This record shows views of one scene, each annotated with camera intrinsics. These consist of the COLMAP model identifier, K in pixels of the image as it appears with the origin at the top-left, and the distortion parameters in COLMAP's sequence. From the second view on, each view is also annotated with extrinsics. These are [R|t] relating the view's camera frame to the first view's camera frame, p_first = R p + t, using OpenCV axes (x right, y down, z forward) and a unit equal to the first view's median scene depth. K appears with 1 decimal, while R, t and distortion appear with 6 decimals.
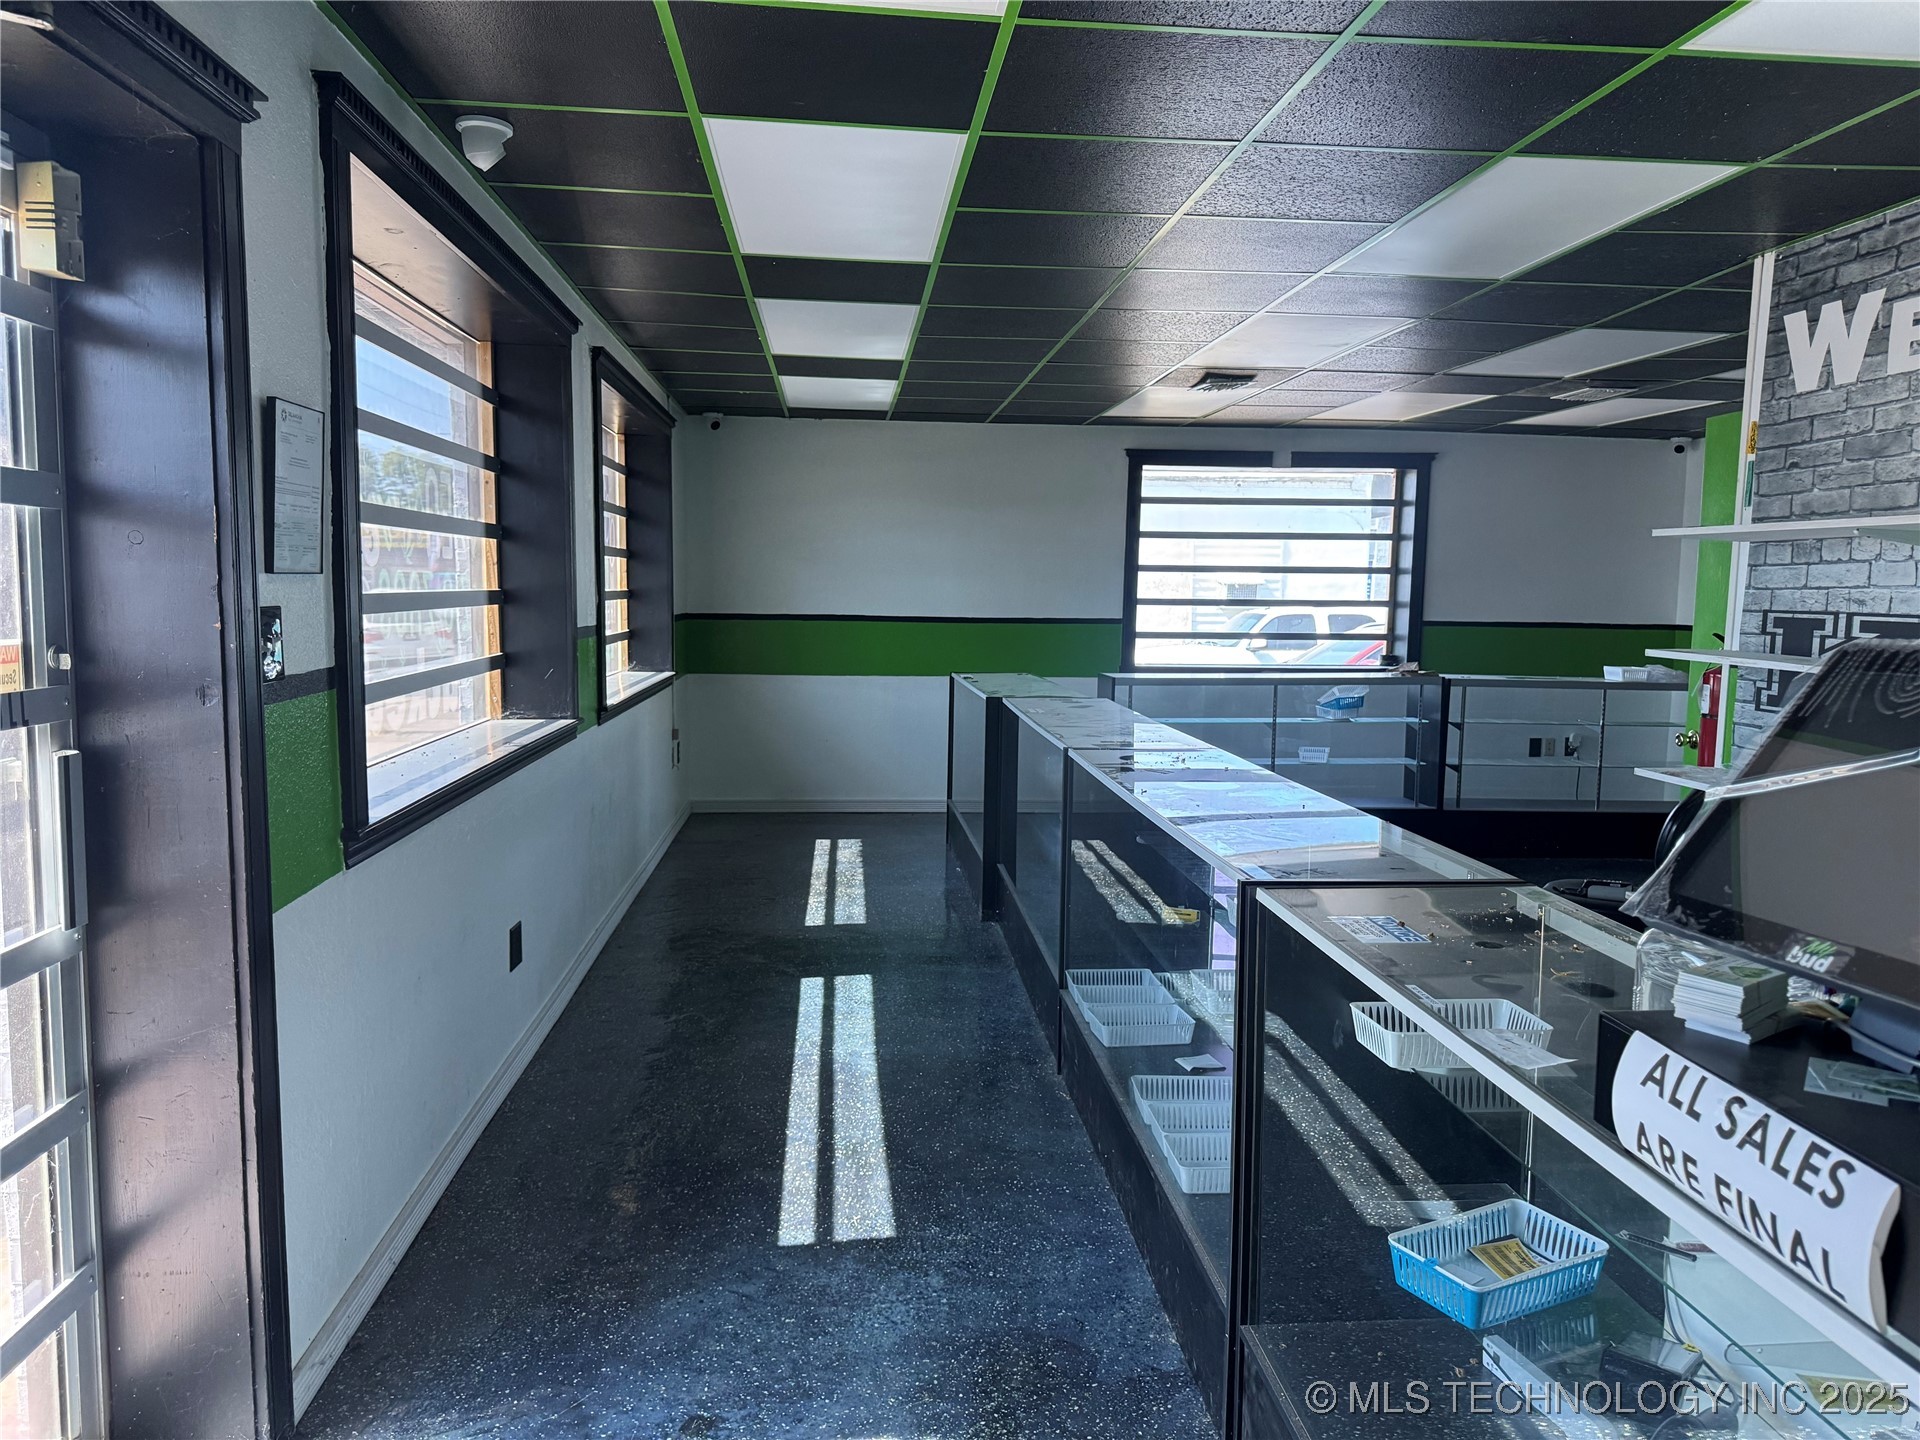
lens RADIAL K [[1317.3, 0, 960.0], [0, 1317.3, 720.0], [0, 0, 1]] dist [0.066315, -0.000368]
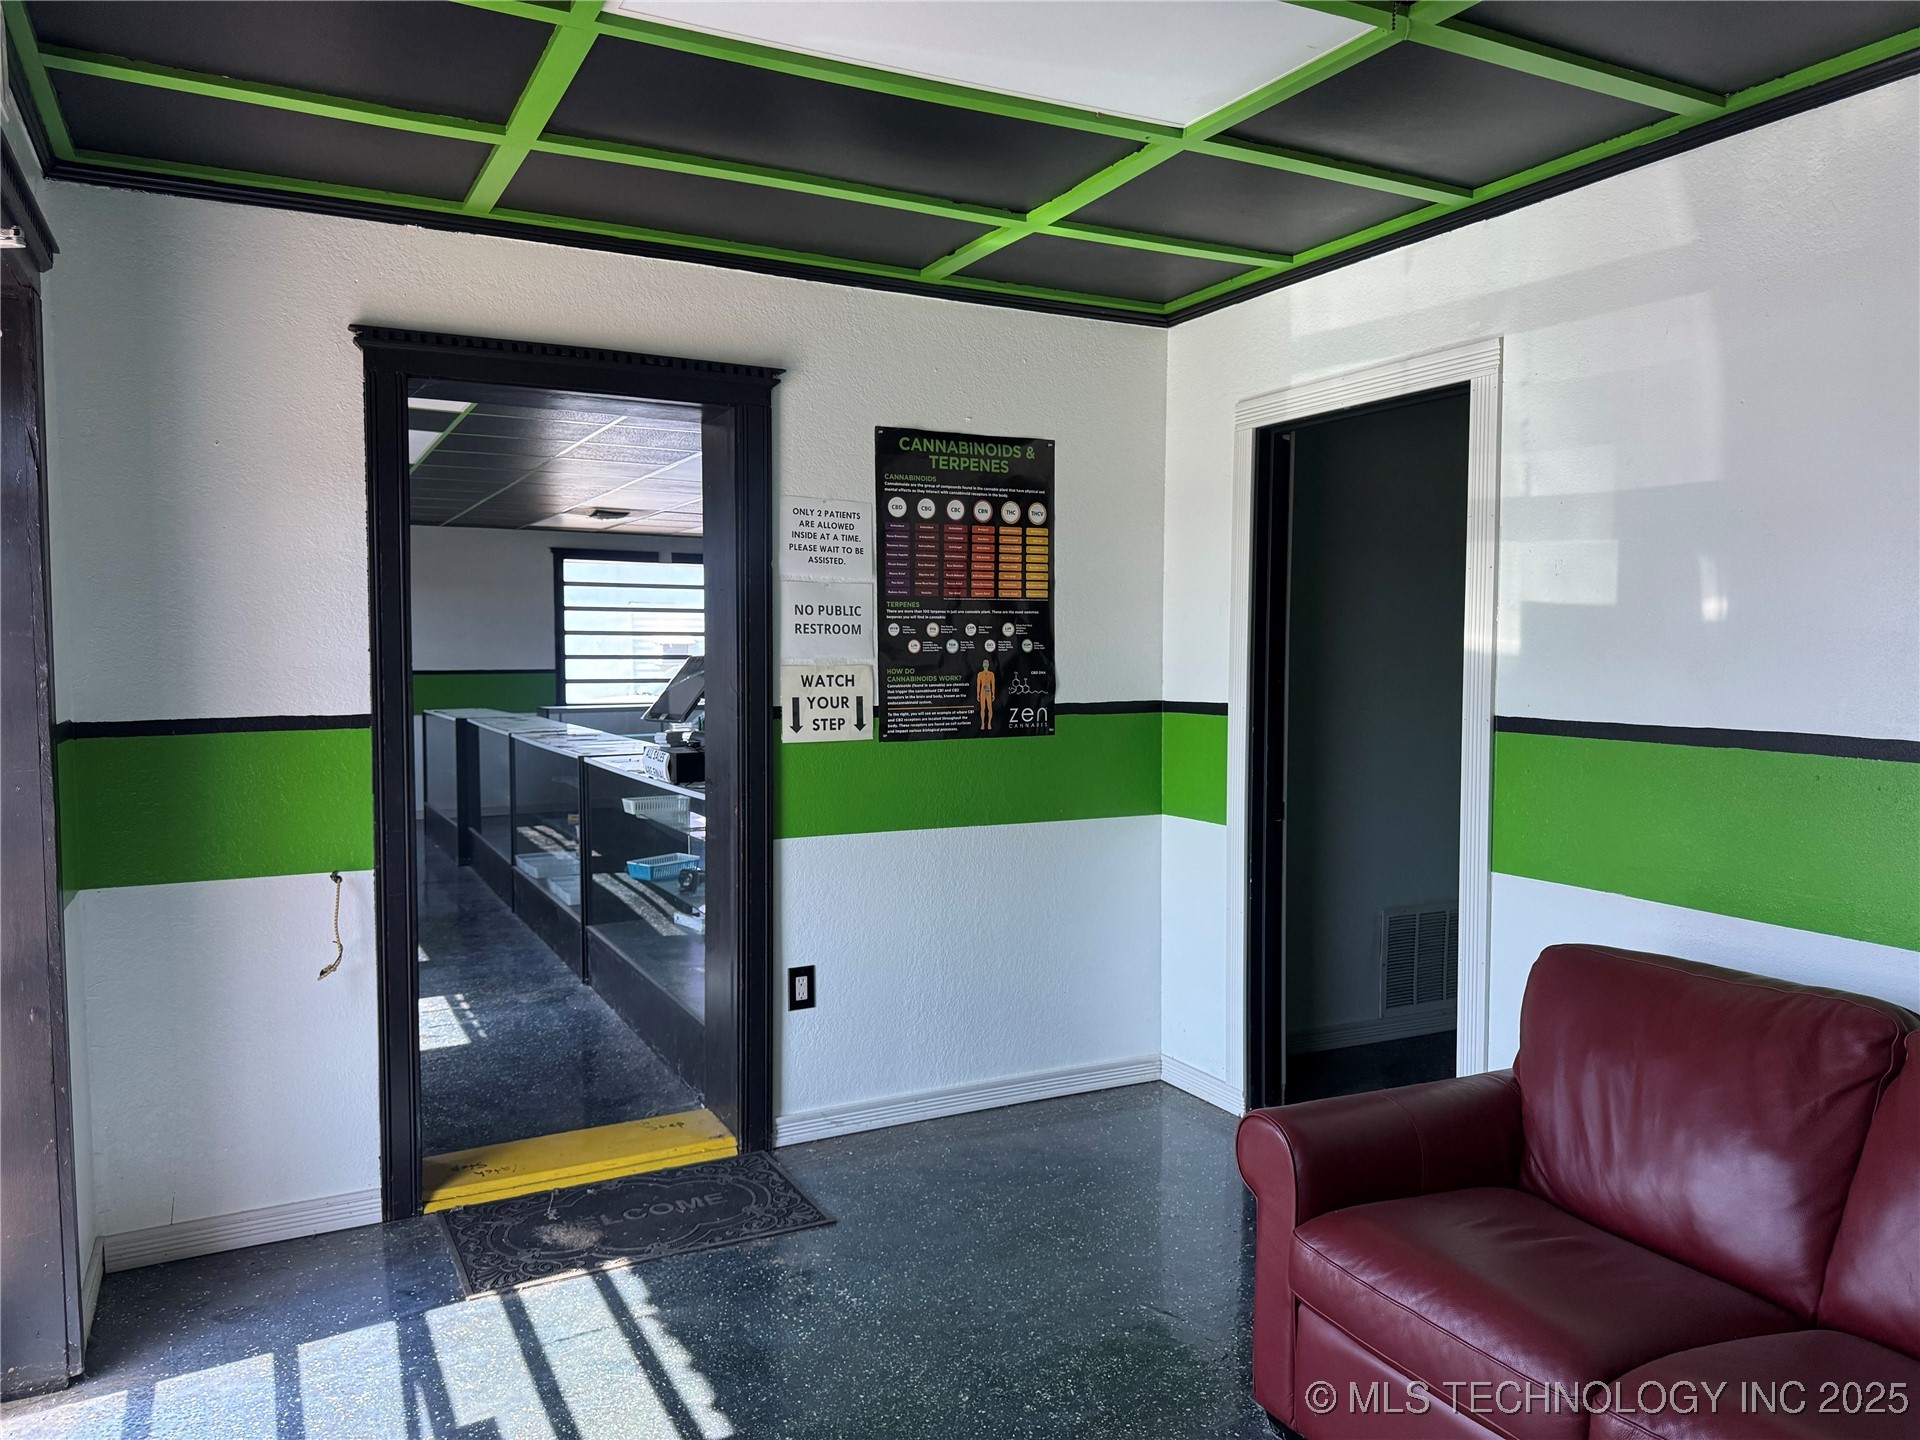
lens RADIAL K [[1317.3, 0, 960.0], [0, 1317.3, 720.0], [0, 0, 1]] dist [0.066315, -0.000368]
pose [[0.919751, -0.038048, 0.390653, -0.029854], [0.055085, 0.997953, -0.032496, 0.043922], [-0.388617, 0.051407, 0.919964, -0.431812]]
